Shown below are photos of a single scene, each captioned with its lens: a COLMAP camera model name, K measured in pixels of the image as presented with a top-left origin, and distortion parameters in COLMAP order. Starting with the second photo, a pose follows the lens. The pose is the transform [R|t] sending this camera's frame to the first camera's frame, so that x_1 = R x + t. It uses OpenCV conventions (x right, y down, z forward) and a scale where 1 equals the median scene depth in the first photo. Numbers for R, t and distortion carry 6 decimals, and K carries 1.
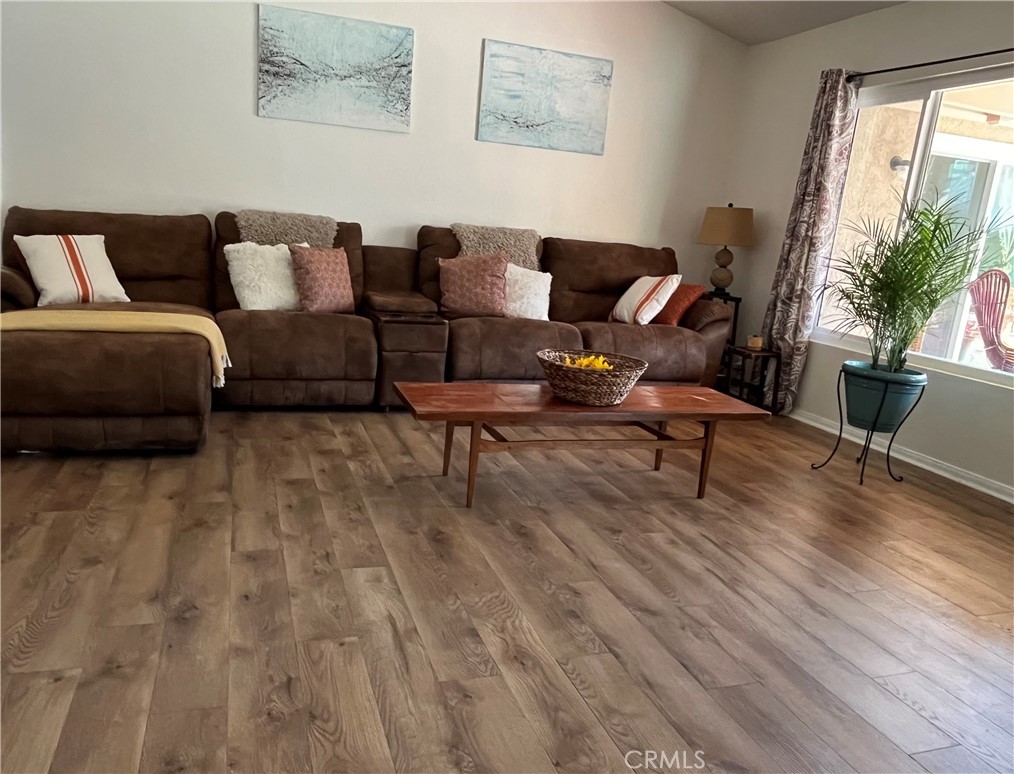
lens RADIAL K [[747.2, 0, 504.0], [0, 747.2, 391.1], [0, 0, 1]] dist [0.002880, -0.000130]
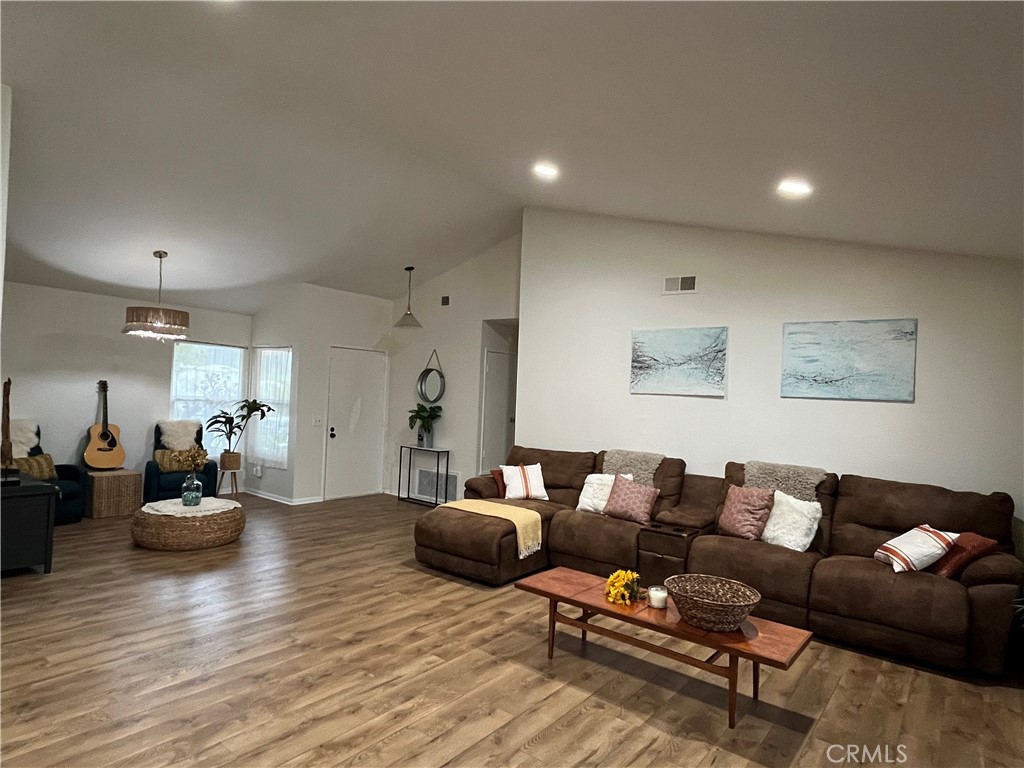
lens RADIAL K [[596.2, 0, 512.5], [0, 596.2, 384.9], [0, 0, 1]] dist [-0.000765, 0.000445]
pose [[0.555878, -0.069096, -0.828387, 0.962918], [-0.178746, 0.963292, -0.200294, -0.122332], [0.811818, 0.259410, 0.523123, 0.162532]]
